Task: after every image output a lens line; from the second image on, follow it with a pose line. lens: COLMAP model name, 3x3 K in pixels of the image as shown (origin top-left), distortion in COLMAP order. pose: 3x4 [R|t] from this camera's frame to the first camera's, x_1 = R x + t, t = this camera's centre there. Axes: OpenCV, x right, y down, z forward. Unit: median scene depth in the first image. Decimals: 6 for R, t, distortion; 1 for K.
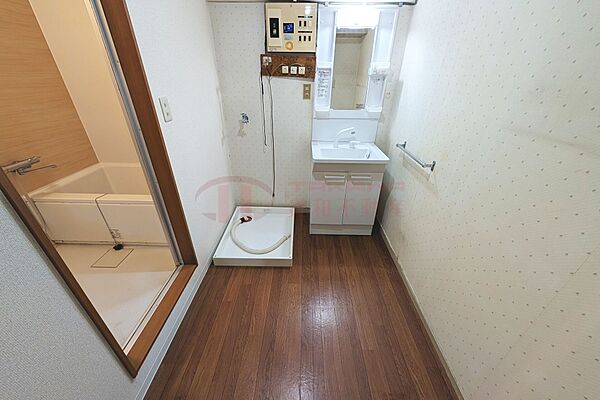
lens RADIAL K [[228.0, 0, 297.8], [0, 228.0, 200.1], [0, 0, 1]] dist [0.003854, 0.000032]
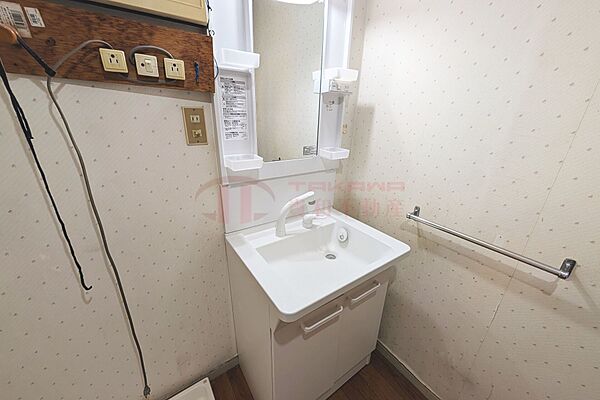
lens RADIAL K [[228.0, 0, 299.5], [0, 228.0, 202.8], [0, 0, 1]] dist [0.003854, 0.000032]
pose [[0.815003, -0.206524, 0.541404, -0.054118], [0.269205, 0.962327, -0.038158, -0.284827], [-0.513127, 0.176848, 0.839896, 0.599394]]
